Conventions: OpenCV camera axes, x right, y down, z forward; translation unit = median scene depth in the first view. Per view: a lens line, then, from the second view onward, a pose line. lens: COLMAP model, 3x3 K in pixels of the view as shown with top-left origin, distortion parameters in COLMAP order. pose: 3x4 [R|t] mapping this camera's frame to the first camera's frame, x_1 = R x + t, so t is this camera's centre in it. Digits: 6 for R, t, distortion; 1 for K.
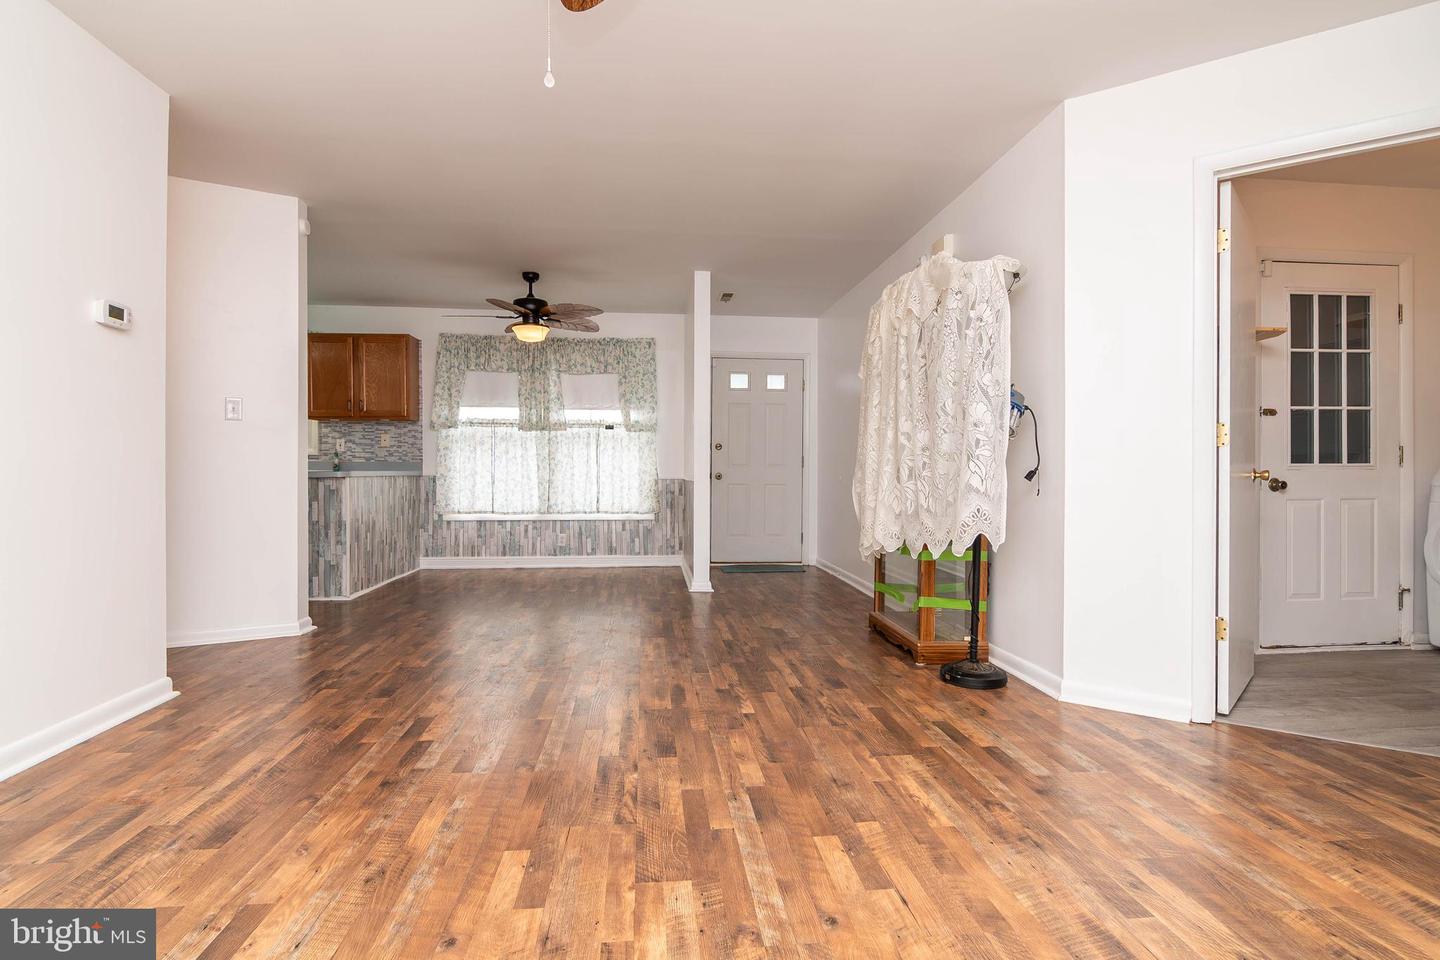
lens RADIAL K [[710.6, 0, 731.8], [0, 710.6, 471.1], [0, 0, 1]] dist [-0.003817, -0.004453]
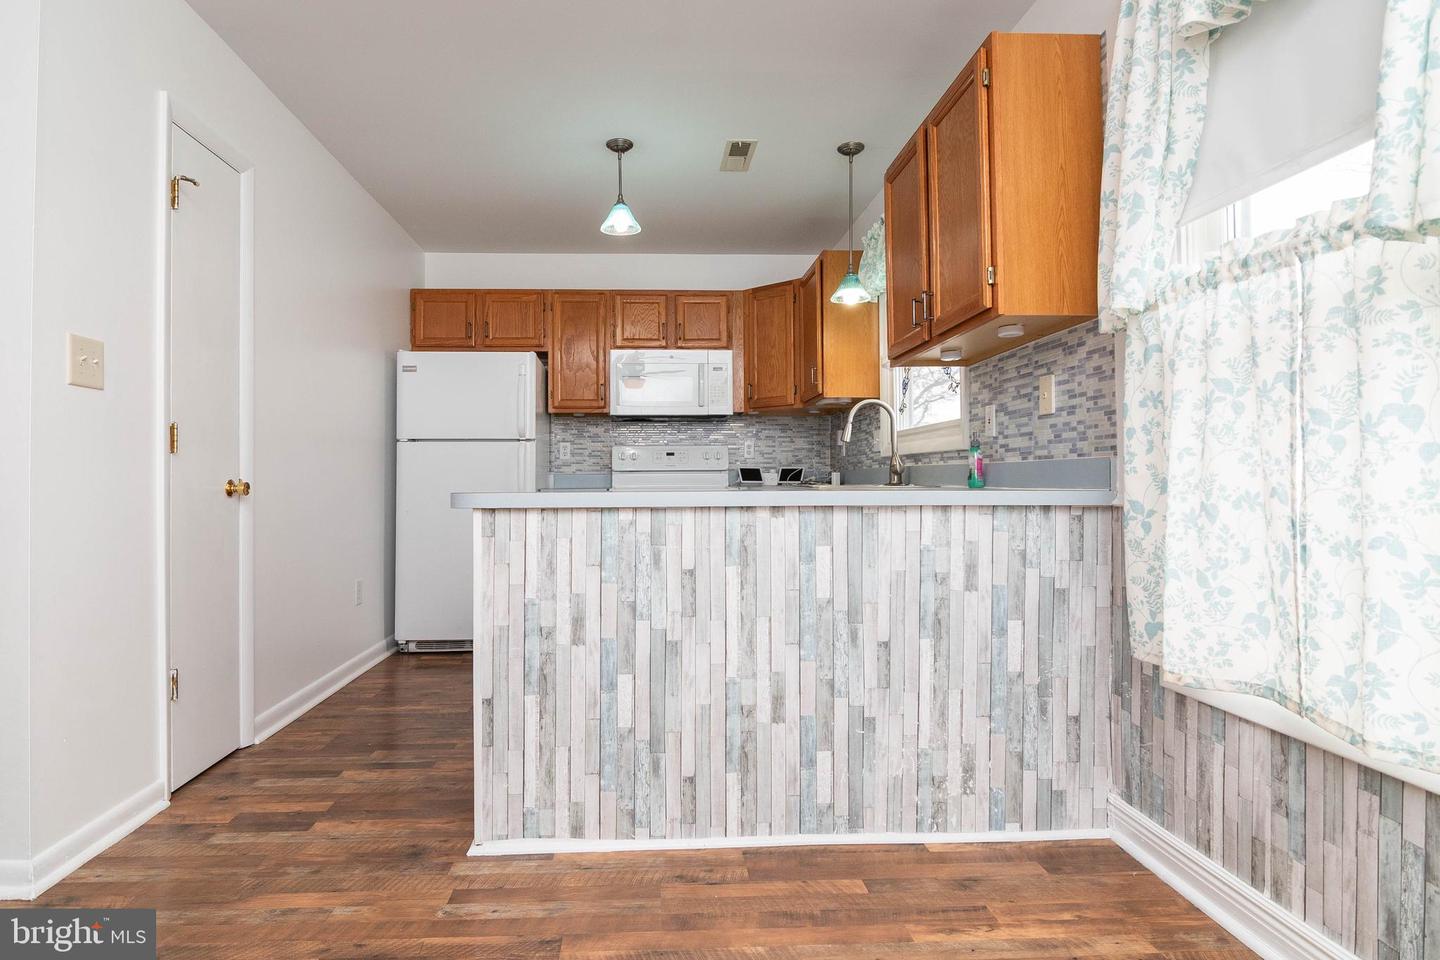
lens RADIAL K [[774.7, 0, 680.0], [0, 774.7, 472.7], [0, 0, 1]] dist [-0.004296, -0.005594]
pose [[-0.072307, -0.012202, -0.997308, -0.117717], [0.003018, 0.999918, -0.012453, -0.003595], [0.997378, -0.003911, -0.072264, 0.844129]]
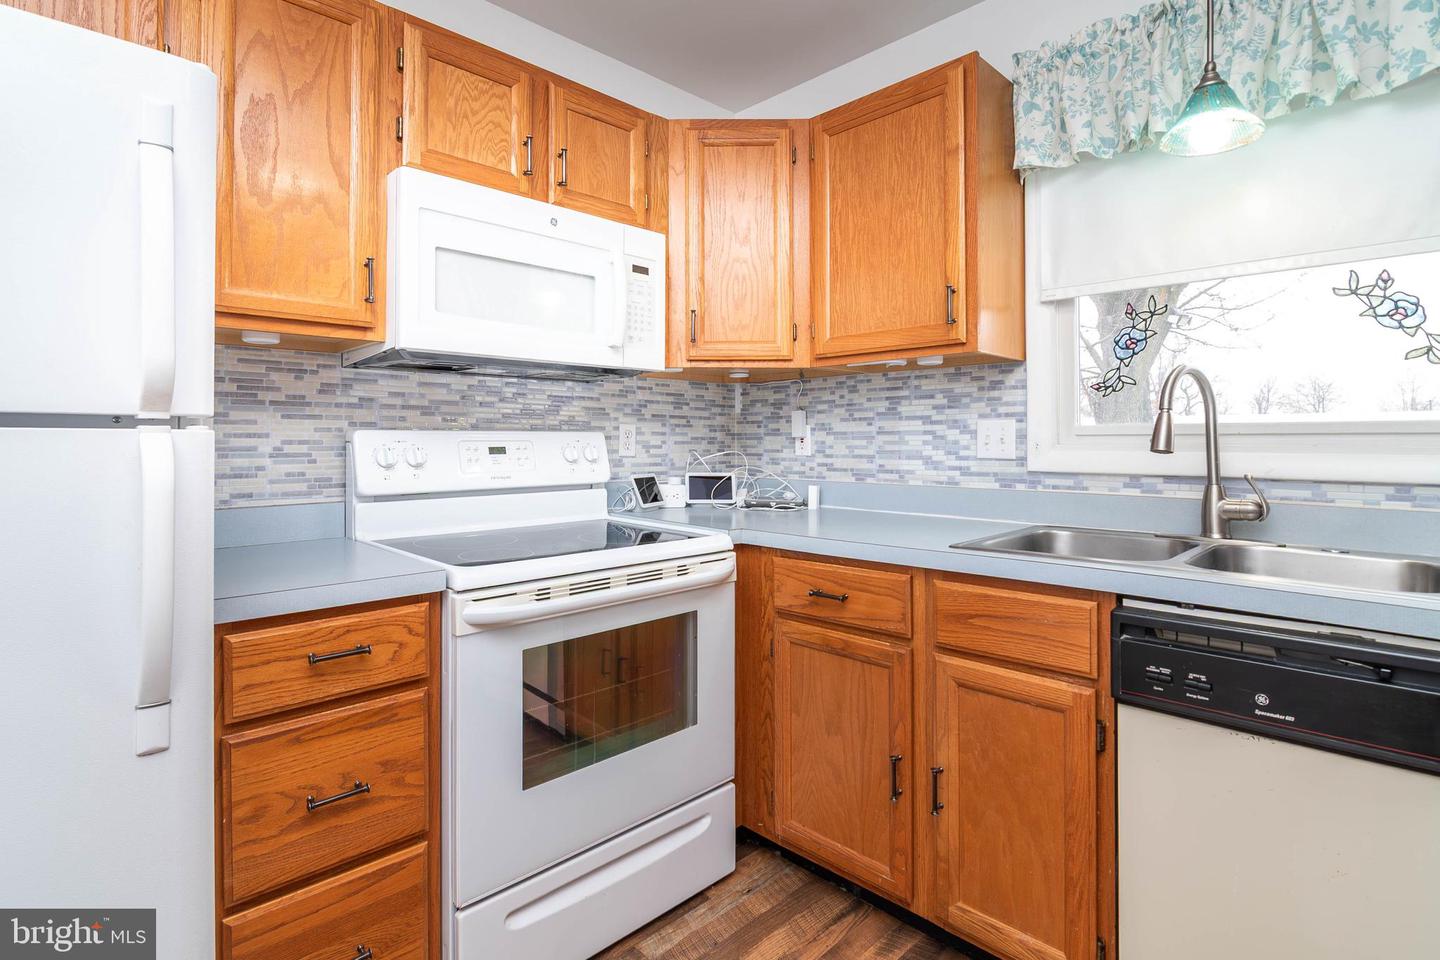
lens RADIAL K [[710.6, 0, 712.4], [0, 710.6, 436.0], [0, 0, 1]] dist [-0.003817, -0.004453]
pose [[0.608541, -0.003686, -0.793514, -0.565688], [-0.001208, 0.999984, -0.005572, -0.035112], [0.793521, 0.004349, 0.608527, 0.671888]]
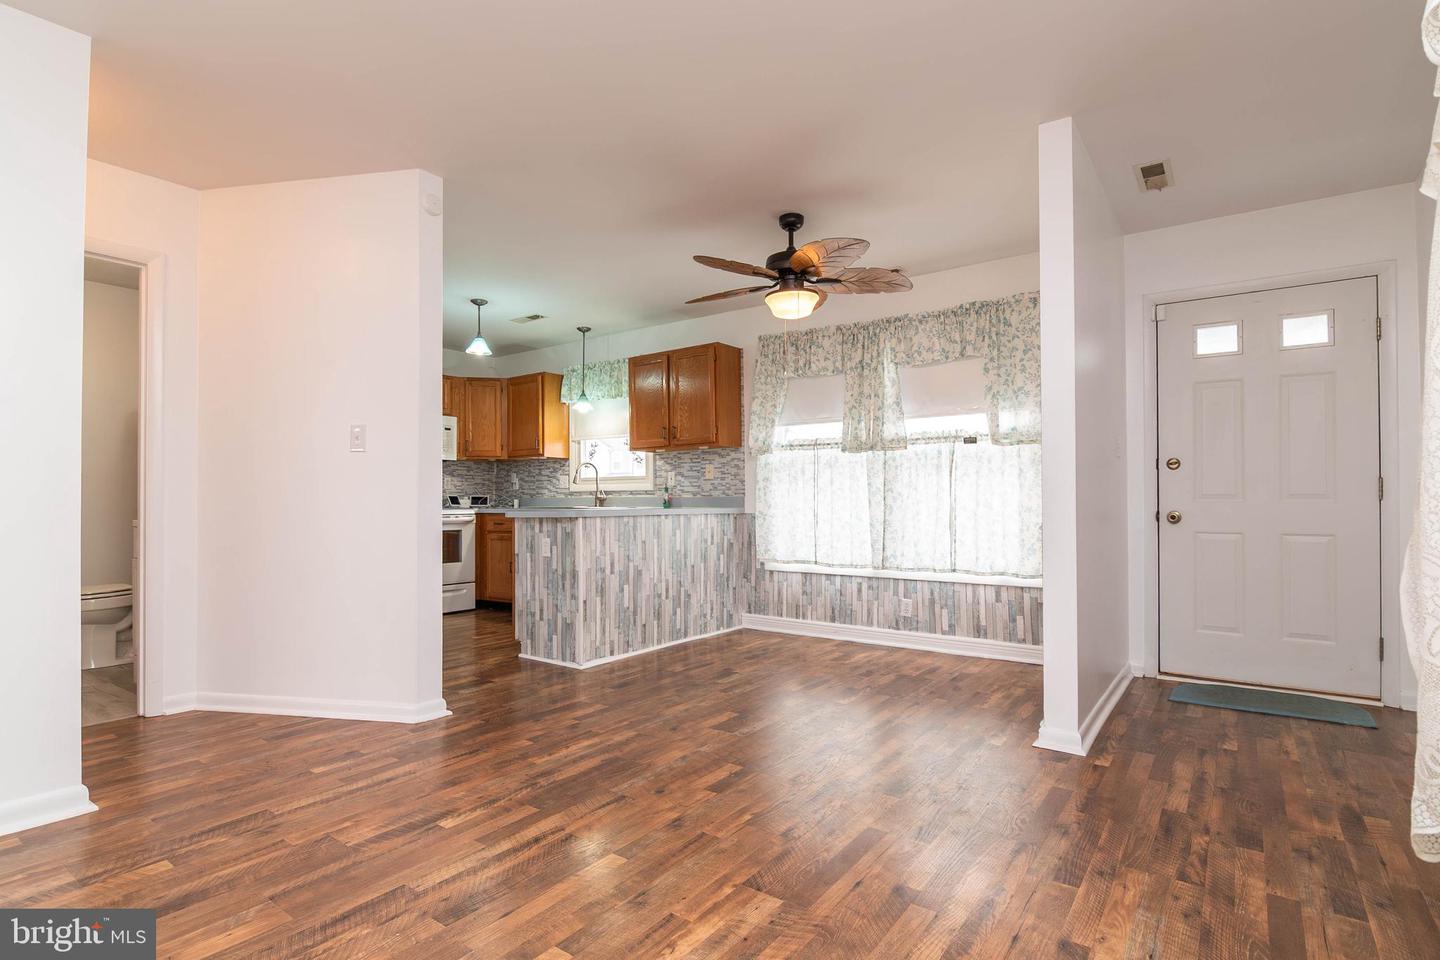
lens RADIAL K [[710.6, 0, 727.6], [0, 710.6, 492.7], [0, 0, 1]] dist [-0.003817, -0.004453]
pose [[0.737378, -0.012278, -0.675369, 0.102393], [0.003676, 0.999893, -0.014163, -0.005956], [0.675470, 0.007961, 0.737344, 0.379478]]
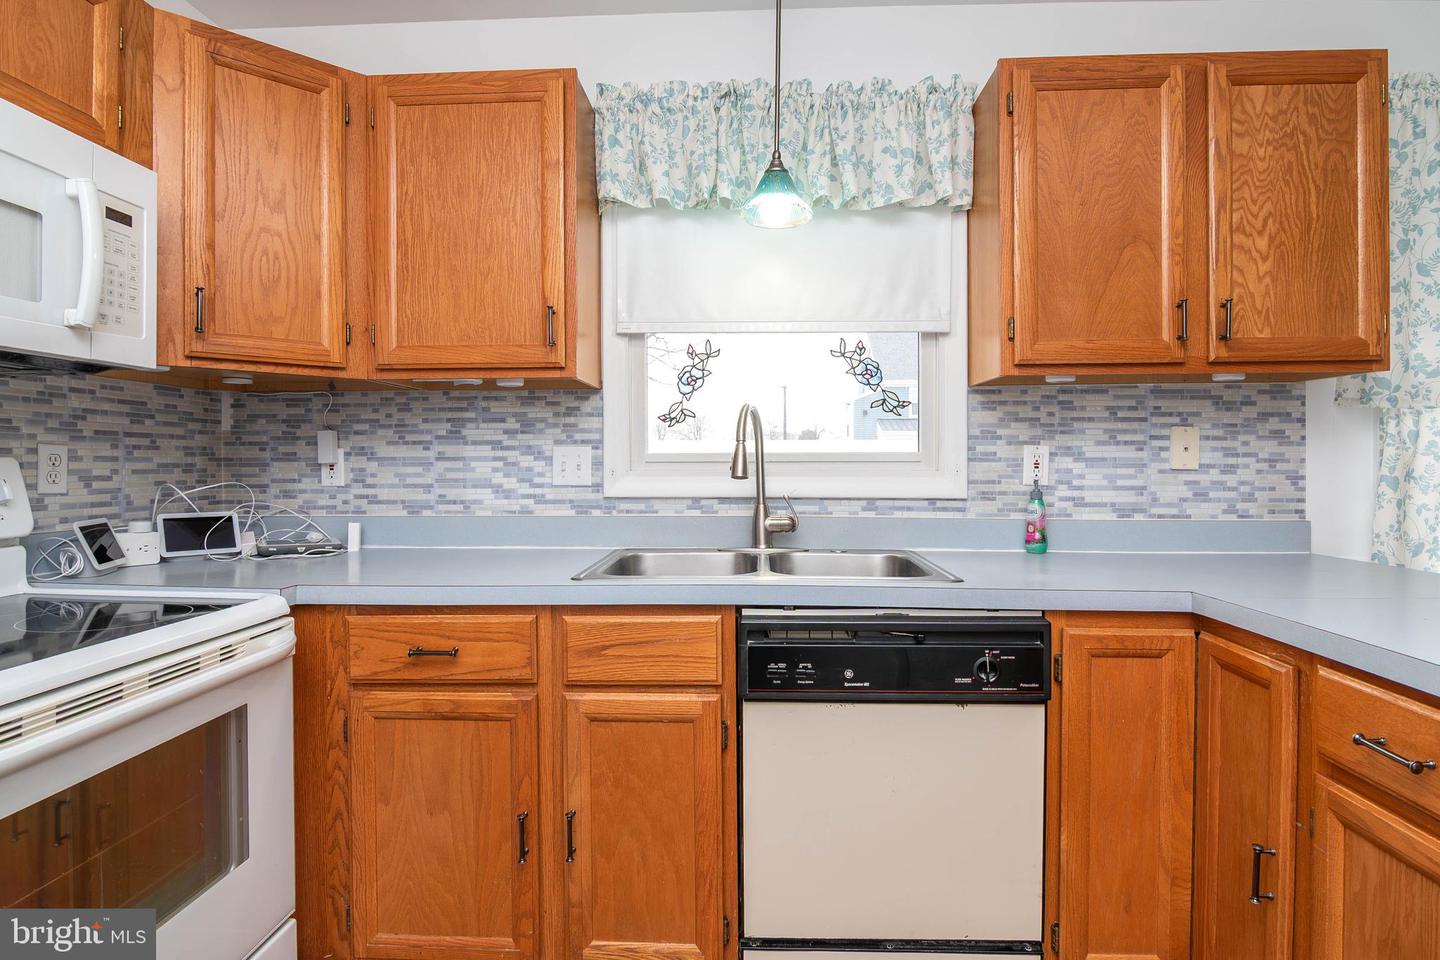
lens RADIAL K [[750.5, 0, 721.6], [0, 750.5, 463.7], [0, 0, 1]] dist [-0.006939, -0.002829]
pose [[0.986014, 0.000280, -0.166660, -0.617778], [0.000309, 0.999994, 0.003510, -0.037627], [0.166660, -0.003513, 0.986008, 0.649896]]
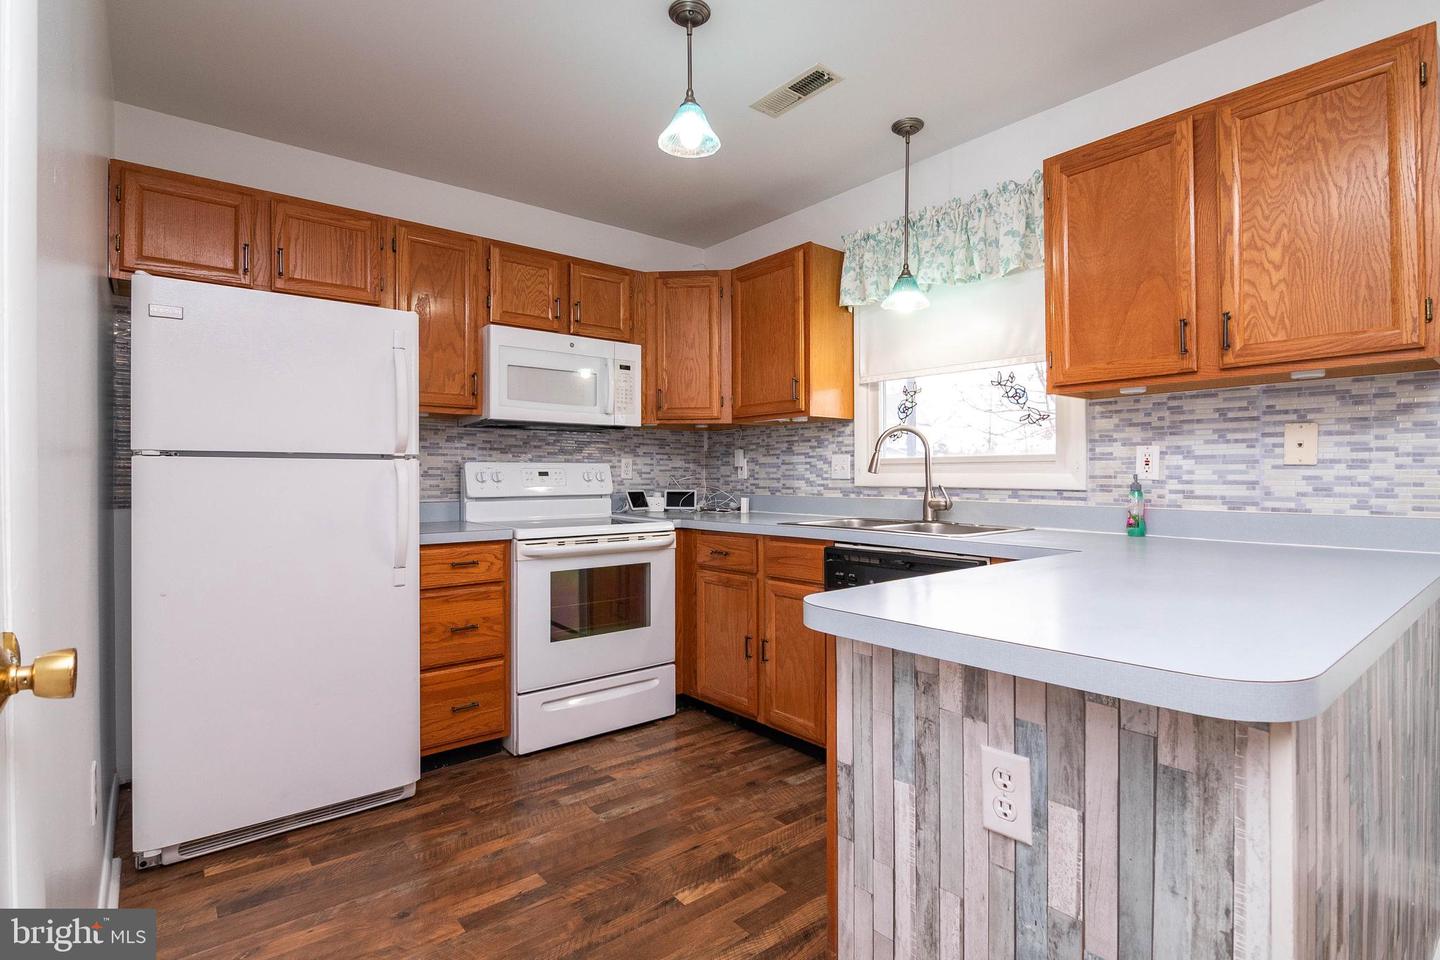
lens RADIAL K [[710.6, 0, 713.3], [0, 710.6, 477.8], [0, 0, 1]] dist [-0.003817, -0.004453]
pose [[0.528583, 0.002658, -0.848878, -0.358081], [-0.000418, 0.999996, 0.002870, -0.029315], [0.848882, -0.001162, 0.528582, 0.615142]]
